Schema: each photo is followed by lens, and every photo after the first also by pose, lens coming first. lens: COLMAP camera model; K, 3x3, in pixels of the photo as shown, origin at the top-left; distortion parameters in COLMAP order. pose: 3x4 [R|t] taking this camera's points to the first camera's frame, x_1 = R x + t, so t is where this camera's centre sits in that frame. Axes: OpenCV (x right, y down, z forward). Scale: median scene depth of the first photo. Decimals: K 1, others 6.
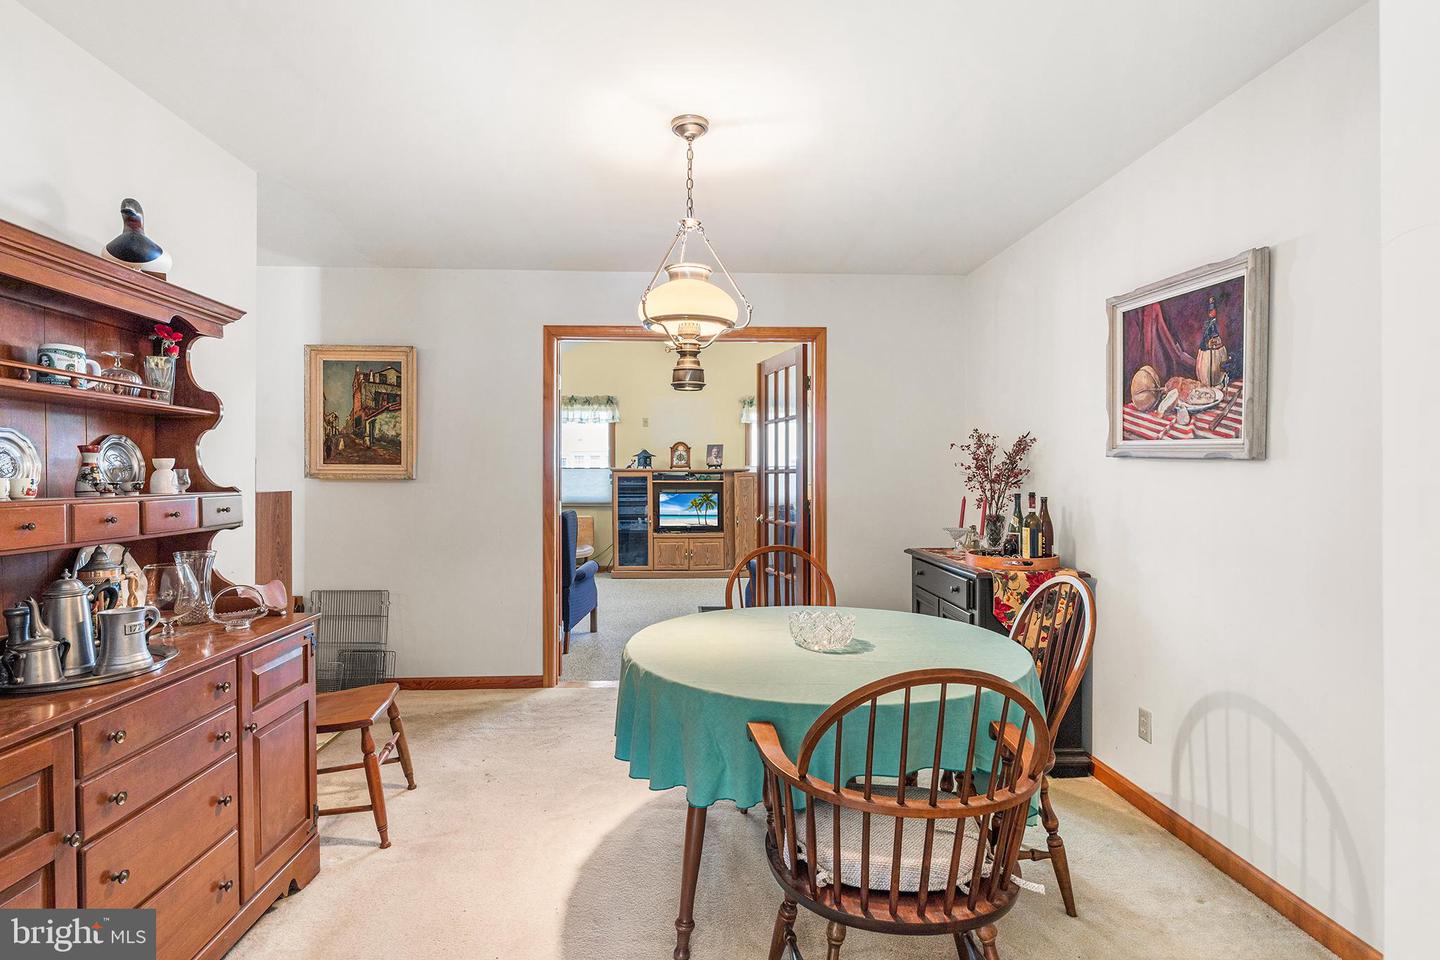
lens RADIAL K [[746.3, 0, 718.2], [0, 746.3, 477.6], [0, 0, 1]] dist [0.000122, 0.000012]
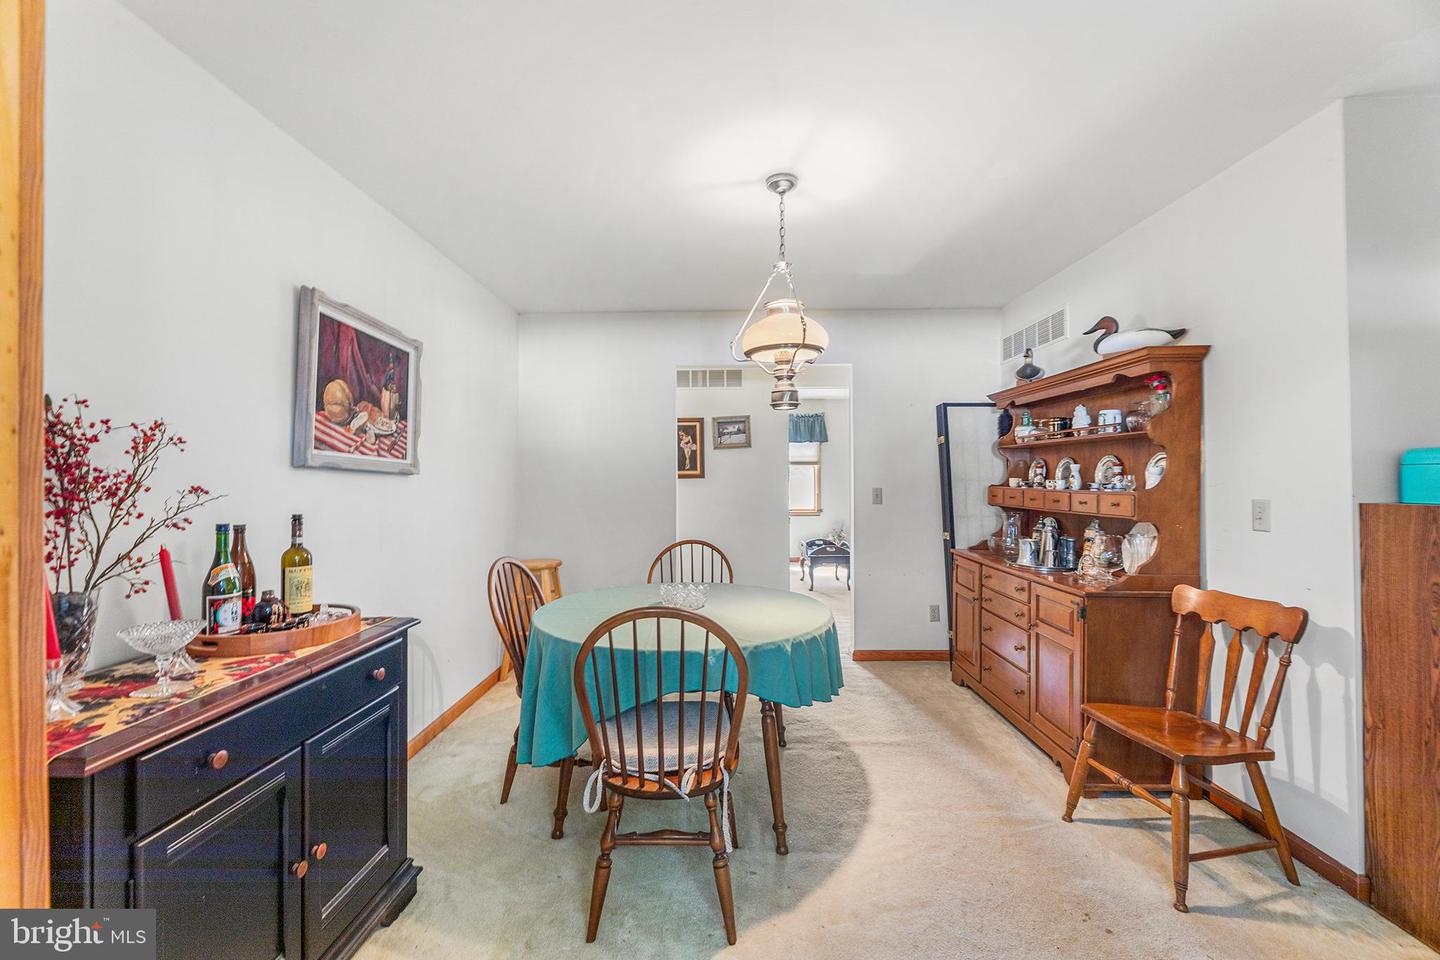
lens RADIAL K [[586.5, 0, 719.8], [0, 586.5, 475.5], [0, 0, 1]] dist [0.000980, -0.000627]
pose [[-0.996212, -0.000969, 0.086954, -0.020451], [-0.000854, 0.999999, 0.001360, -0.021042], [-0.086956, 0.001280, -0.996211, 1.858998]]
